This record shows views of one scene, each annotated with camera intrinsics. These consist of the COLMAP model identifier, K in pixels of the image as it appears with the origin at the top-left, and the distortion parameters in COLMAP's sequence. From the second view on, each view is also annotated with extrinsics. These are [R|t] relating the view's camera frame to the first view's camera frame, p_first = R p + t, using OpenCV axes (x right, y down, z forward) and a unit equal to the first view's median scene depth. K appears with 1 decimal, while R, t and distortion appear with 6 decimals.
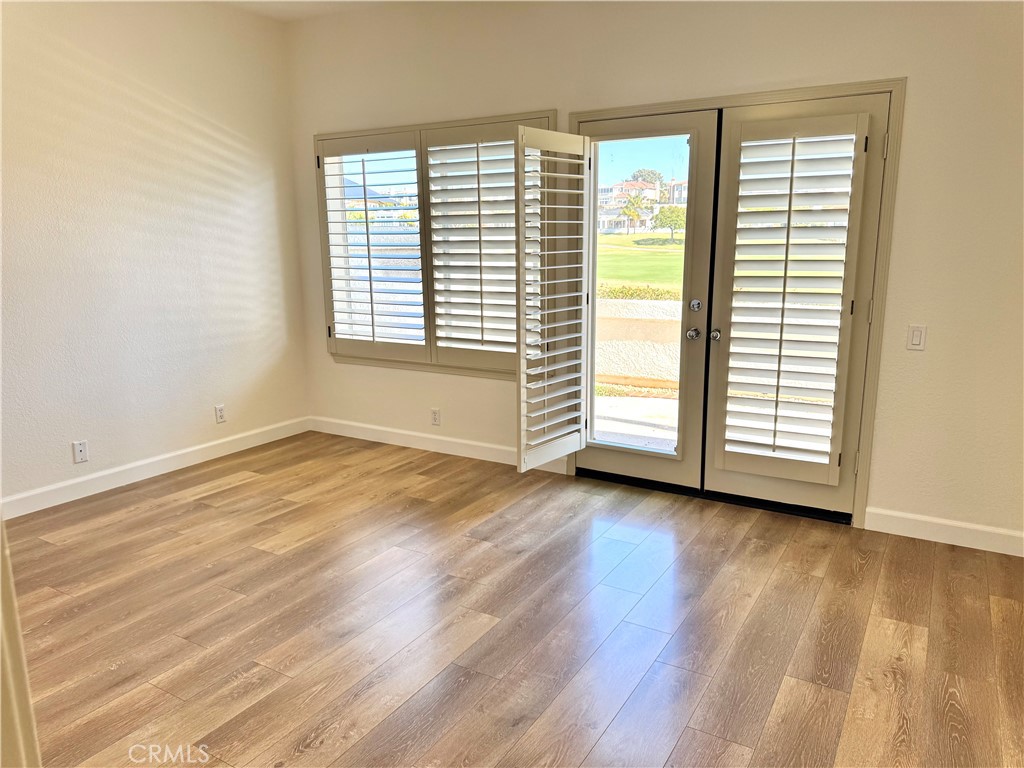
lens RADIAL K [[722.4, 0, 517.0], [0, 722.4, 380.0], [0, 0, 1]] dist [0.059569, -0.079172]
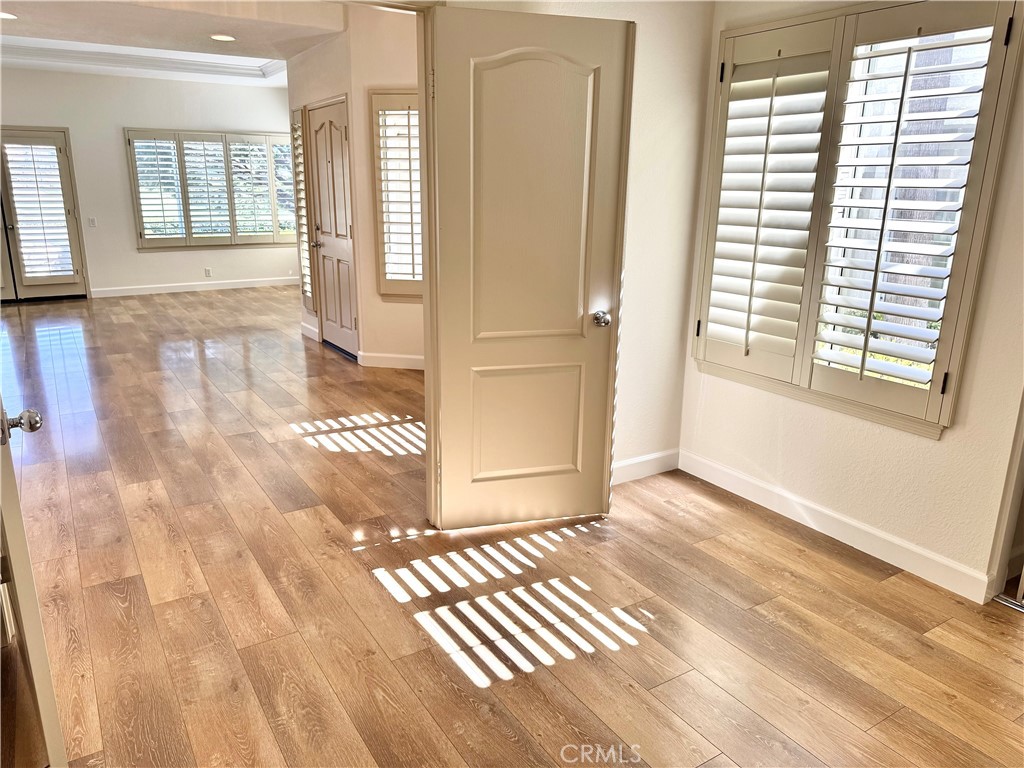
lens RADIAL K [[722.4, 0, 513.5], [0, 722.4, 382.1], [0, 0, 1]] dist [0.059569, -0.079172]
pose [[0.447733, -0.221829, 0.866215, -1.218938], [0.162960, 0.972758, 0.164882, 0.318662], [-0.879193, 0.067335, 0.471685, -1.589777]]
